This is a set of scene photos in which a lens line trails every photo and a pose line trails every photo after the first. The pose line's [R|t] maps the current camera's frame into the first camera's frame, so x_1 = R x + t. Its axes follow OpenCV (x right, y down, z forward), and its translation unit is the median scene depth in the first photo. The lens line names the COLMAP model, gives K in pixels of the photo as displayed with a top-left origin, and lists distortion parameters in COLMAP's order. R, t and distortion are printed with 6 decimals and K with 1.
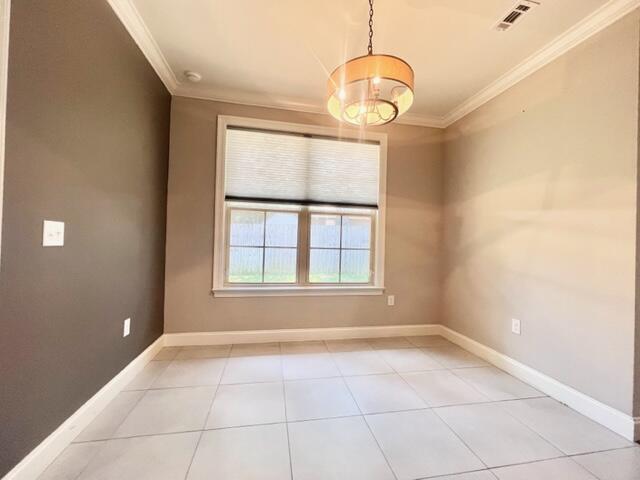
lens RADIAL K [[255.8, 0, 320.0], [0, 255.8, 240.0], [0, 0, 1]] dist [-0.000620, -0.000063]
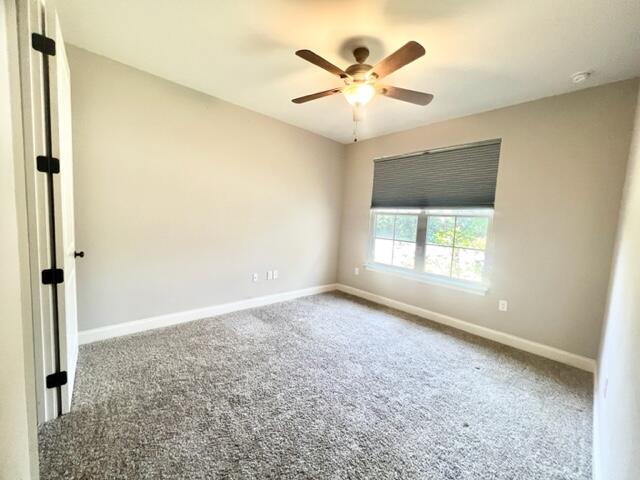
lens RADIAL K [[255.8, 0, 320.0], [0, 255.8, 240.0], [0, 0, 1]] dist [-0.000620, -0.000063]
pose [[0.532578, 0.075134, -0.843040, 0.736343], [-0.036691, 0.997165, 0.065691, -0.050458], [0.845585, -0.004054, 0.533825, -0.093830]]
